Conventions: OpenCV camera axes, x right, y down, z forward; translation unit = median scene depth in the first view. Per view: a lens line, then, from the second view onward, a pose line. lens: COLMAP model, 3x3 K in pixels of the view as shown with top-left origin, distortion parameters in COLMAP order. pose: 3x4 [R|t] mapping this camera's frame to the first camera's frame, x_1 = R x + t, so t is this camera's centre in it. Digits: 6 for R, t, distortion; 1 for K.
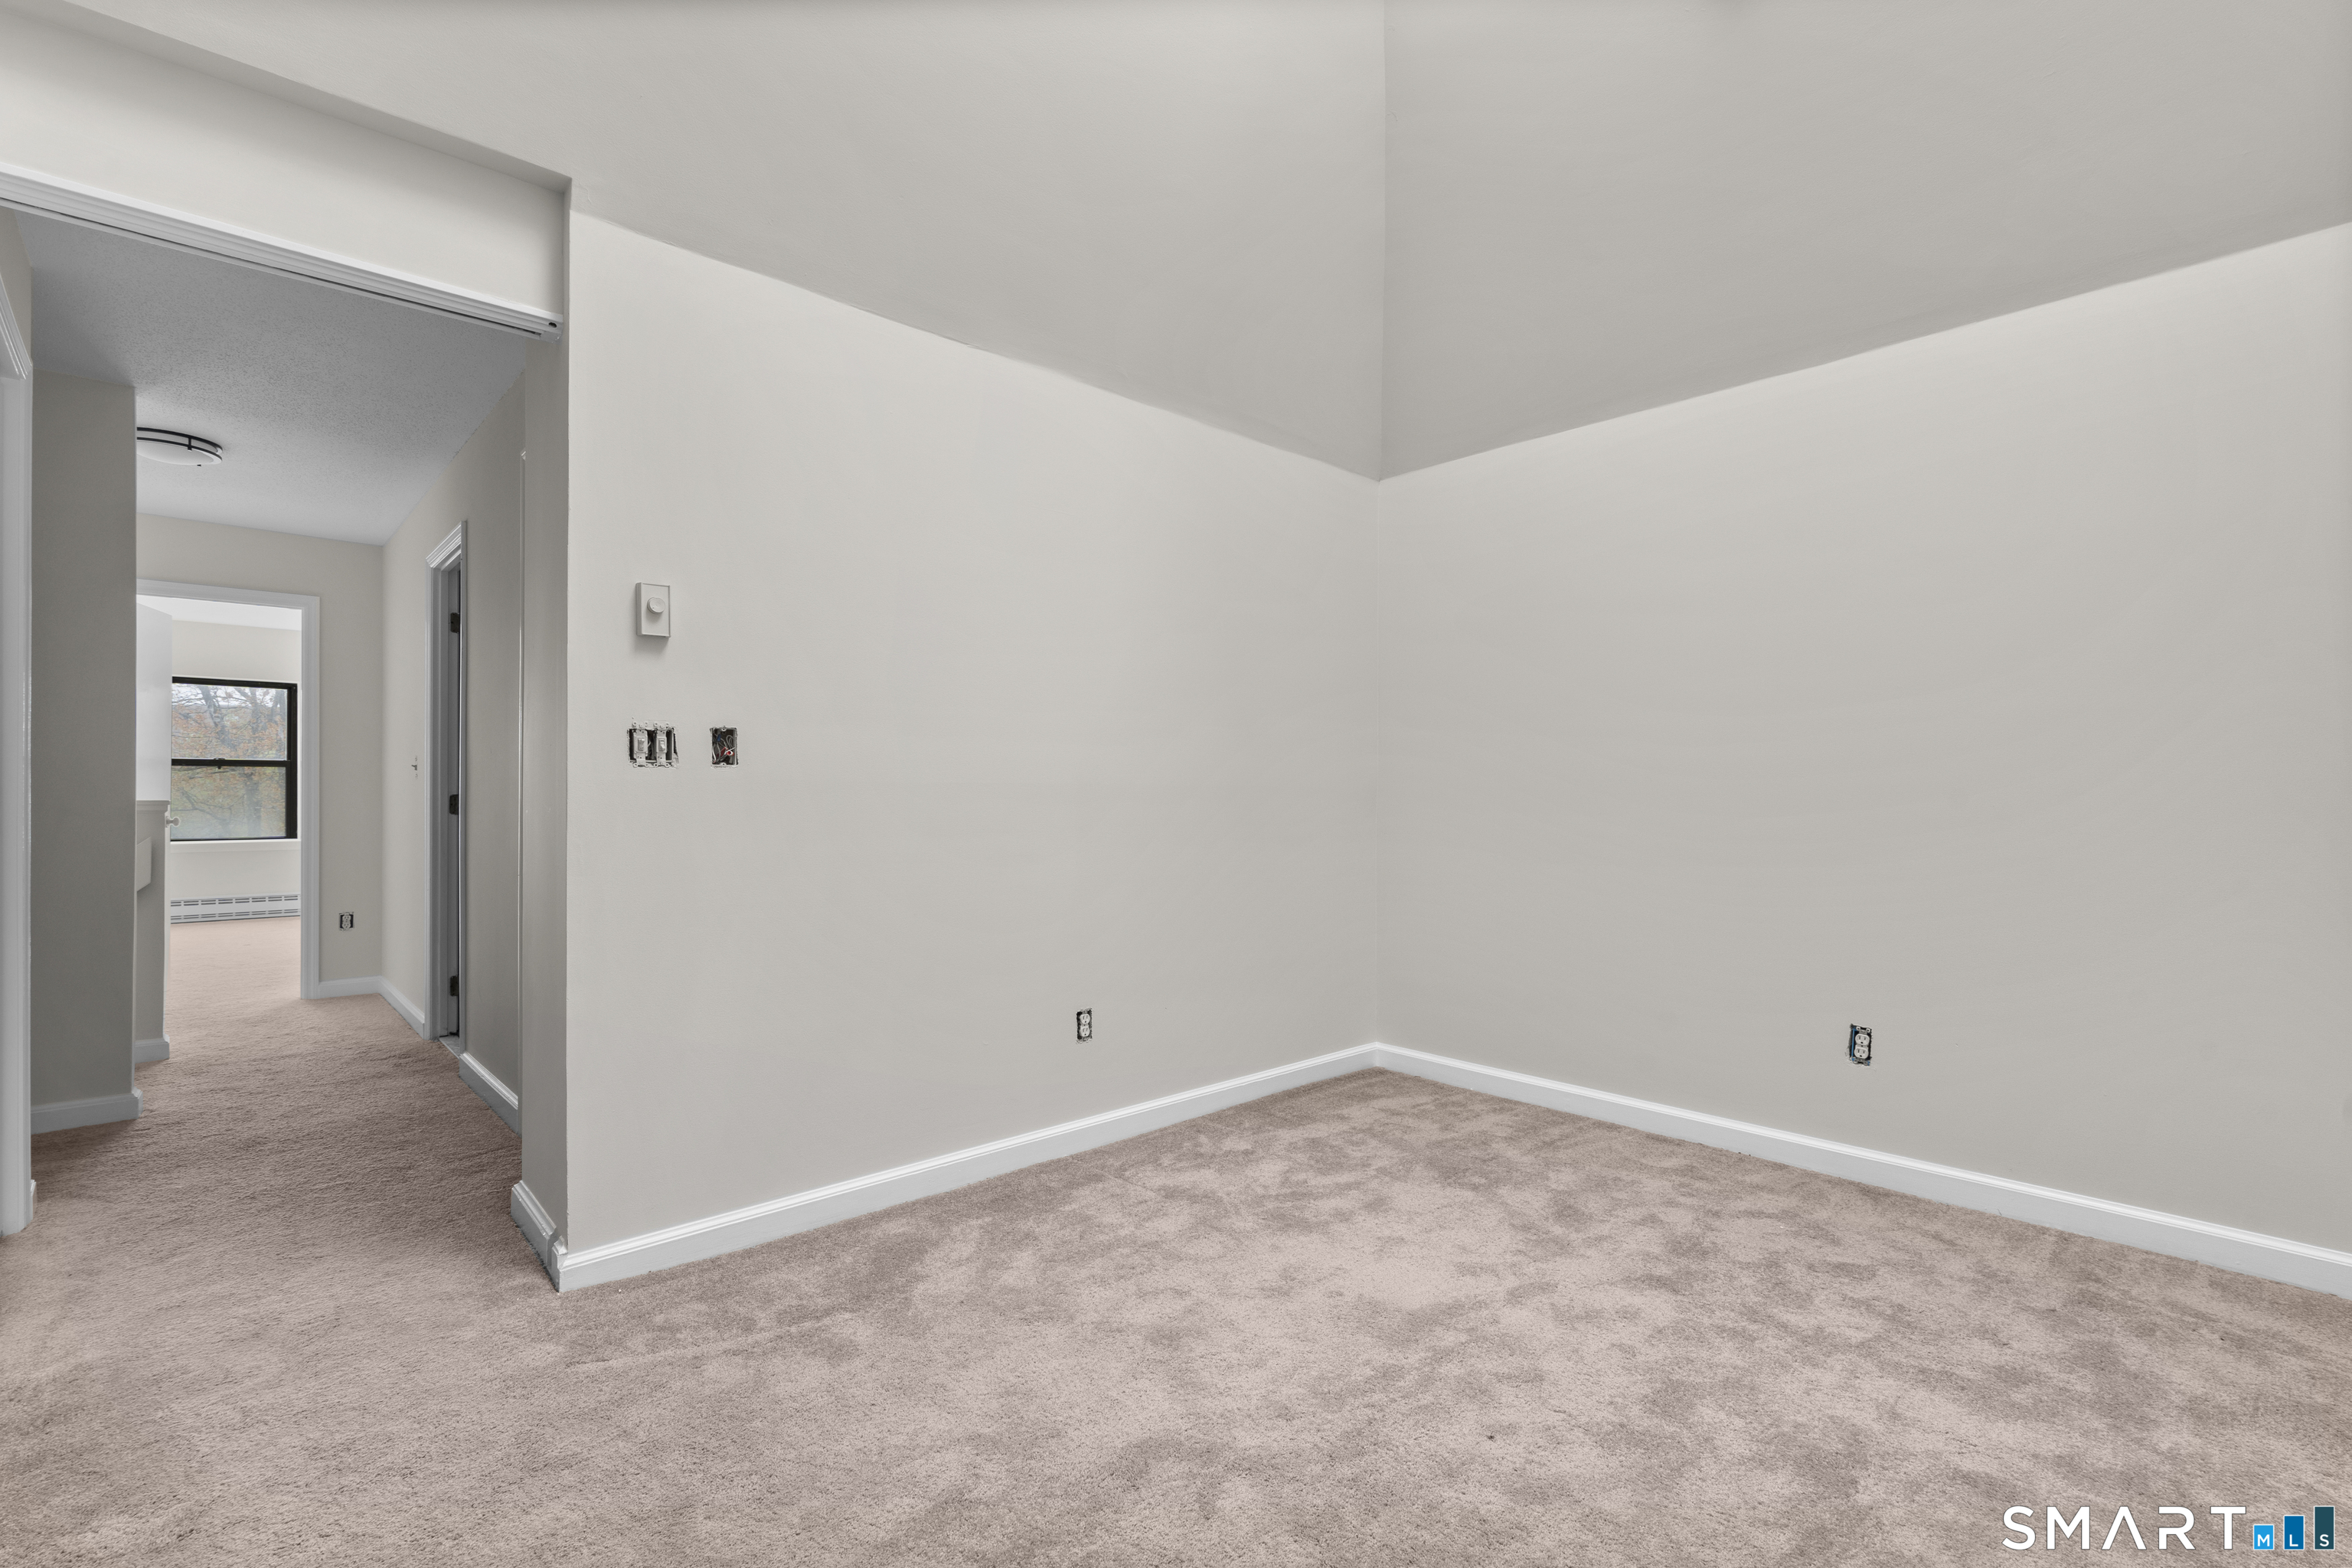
lens RADIAL K [[1057.3, 0, 1168.4], [0, 1057.3, 777.0], [0, 0, 1]] dist [-0.009625, 0.003143]
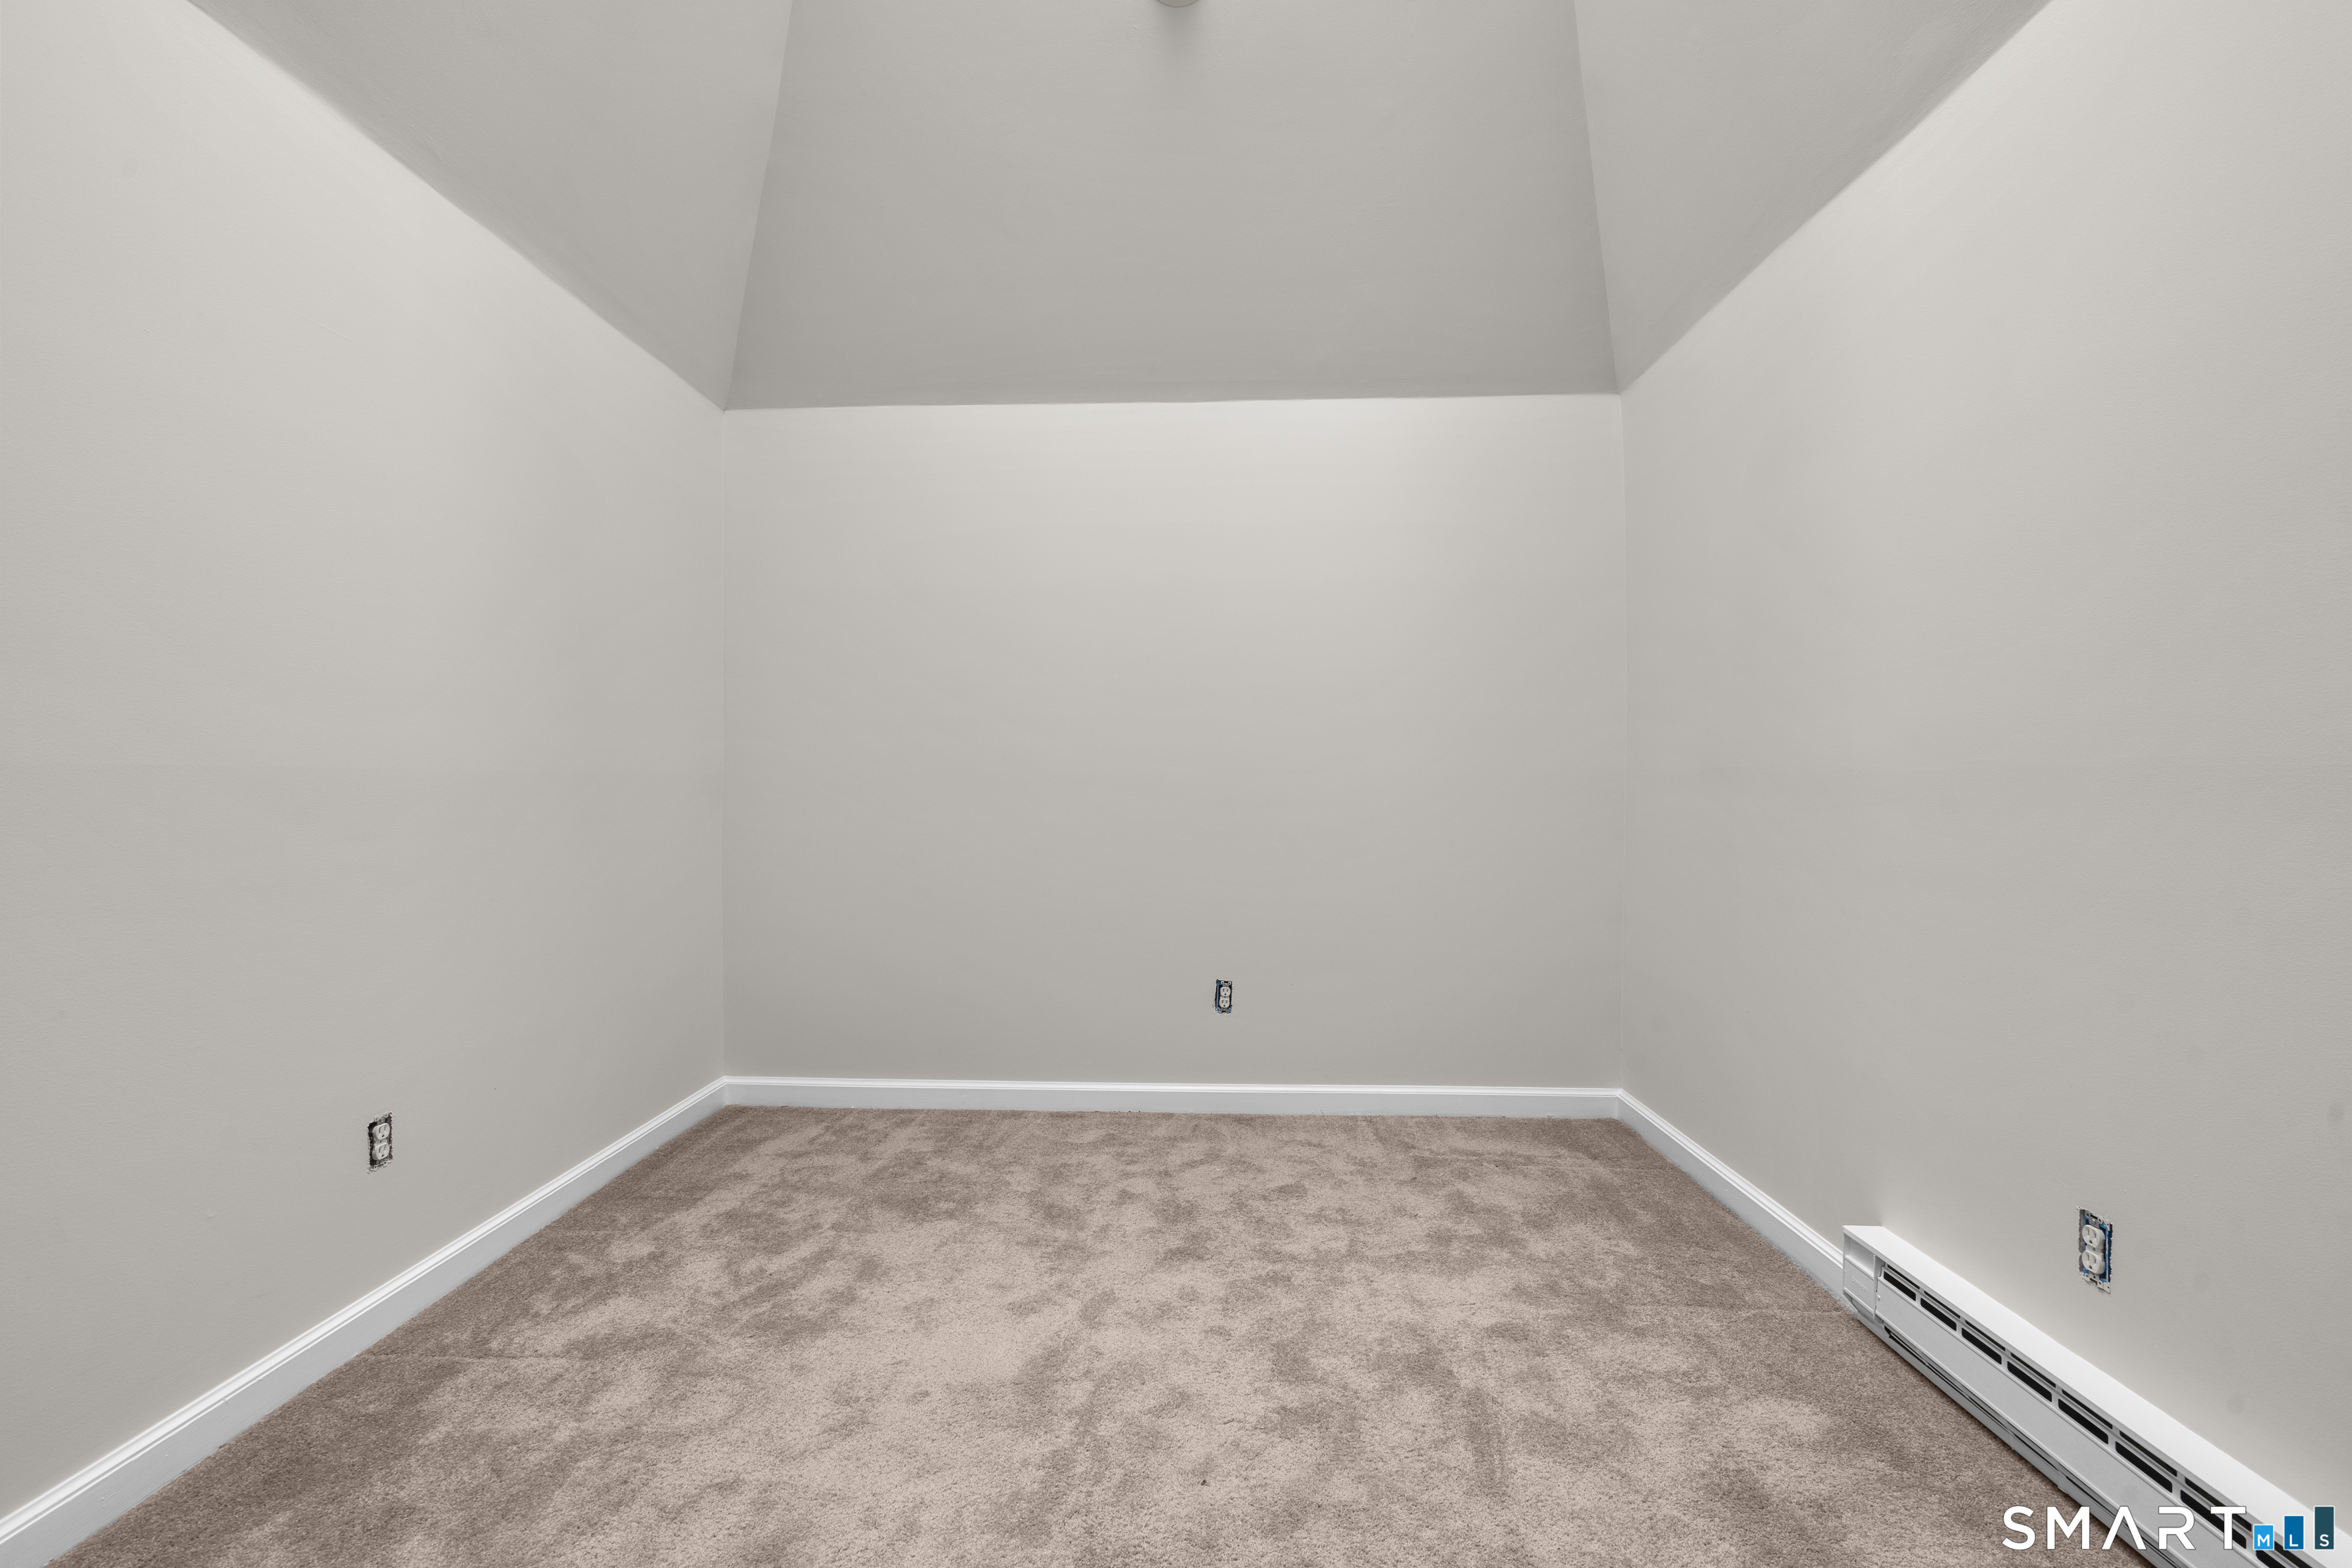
lens RADIAL K [[1057.3, 0, 1173.6], [0, 1057.3, 771.4], [0, 0, 1]] dist [-0.009625, 0.003143]
pose [[0.700577, 0.003536, 0.713568, -0.245811], [-0.008224, 0.999961, 0.003119, 0.004430], [-0.713529, -0.008054, 0.700579, 0.256000]]
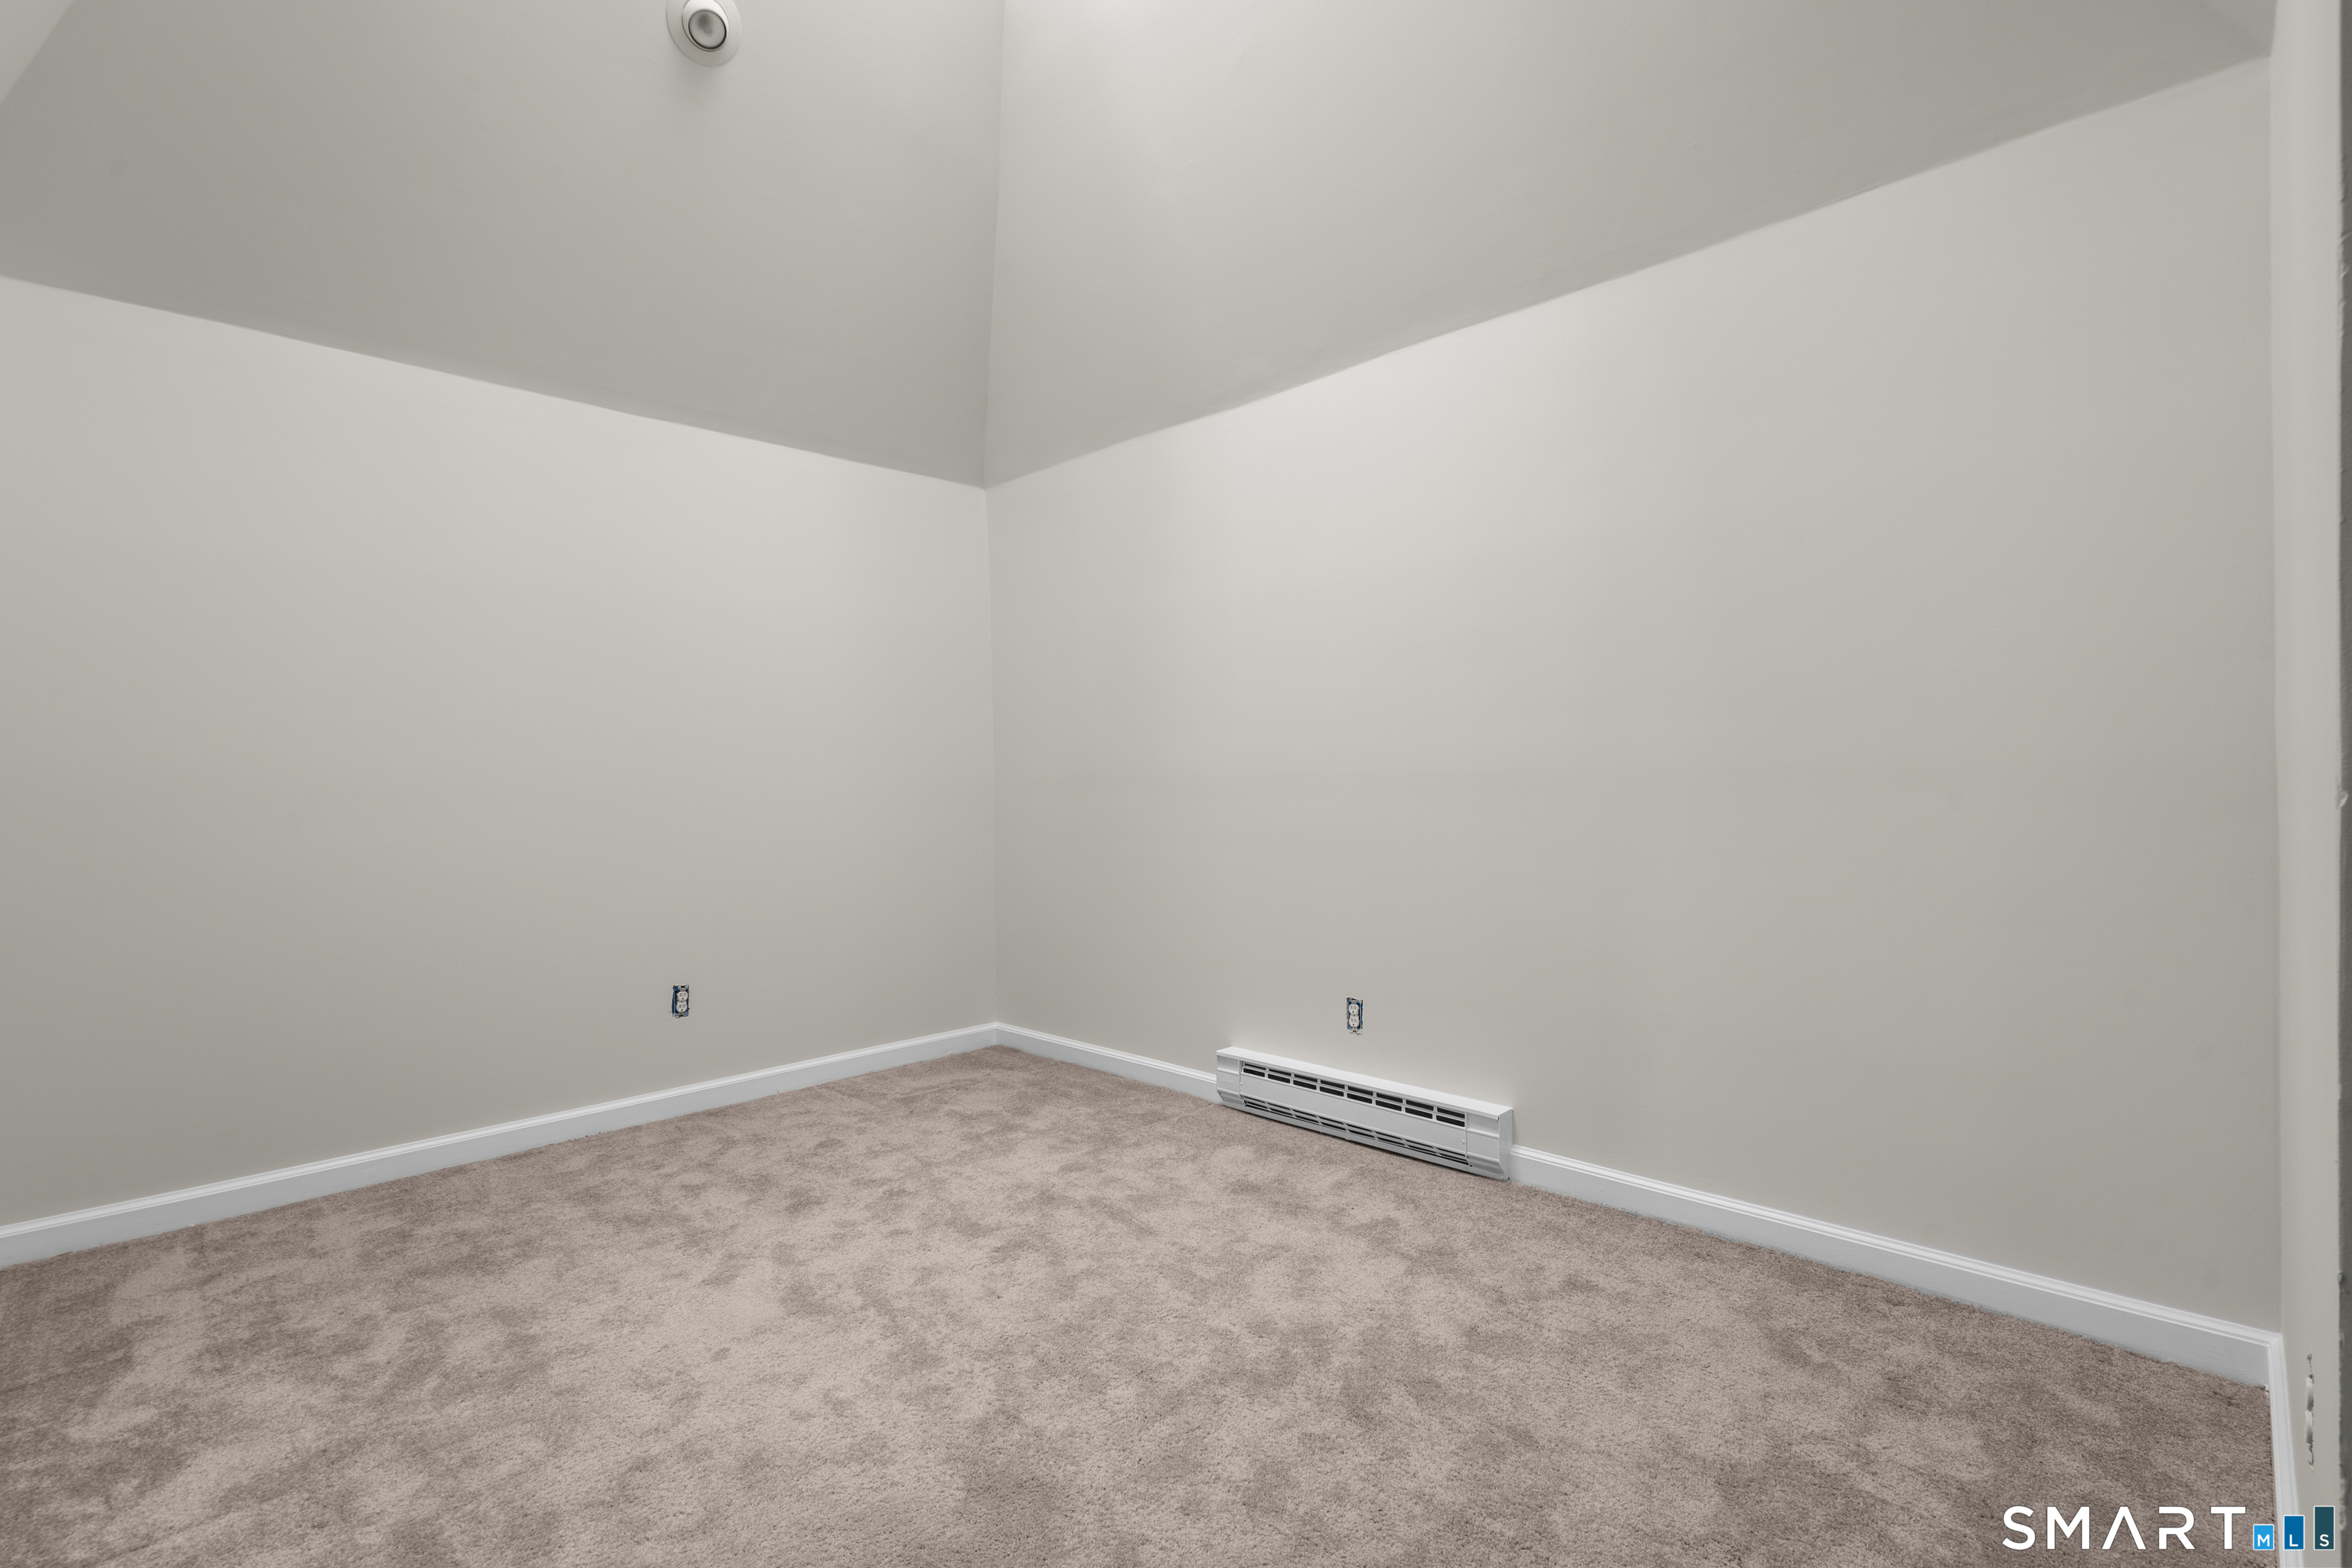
lens RADIAL K [[1057.3, 0, 1177.8], [0, 1057.3, 759.5], [0, 0, 1]] dist [-0.009625, 0.003143]
pose [[-0.052867, 0.017285, 0.998452, -0.658622], [0.001686, 0.999850, -0.017220, 0.001738], [-0.998600, 0.000773, -0.052888, 0.569820]]
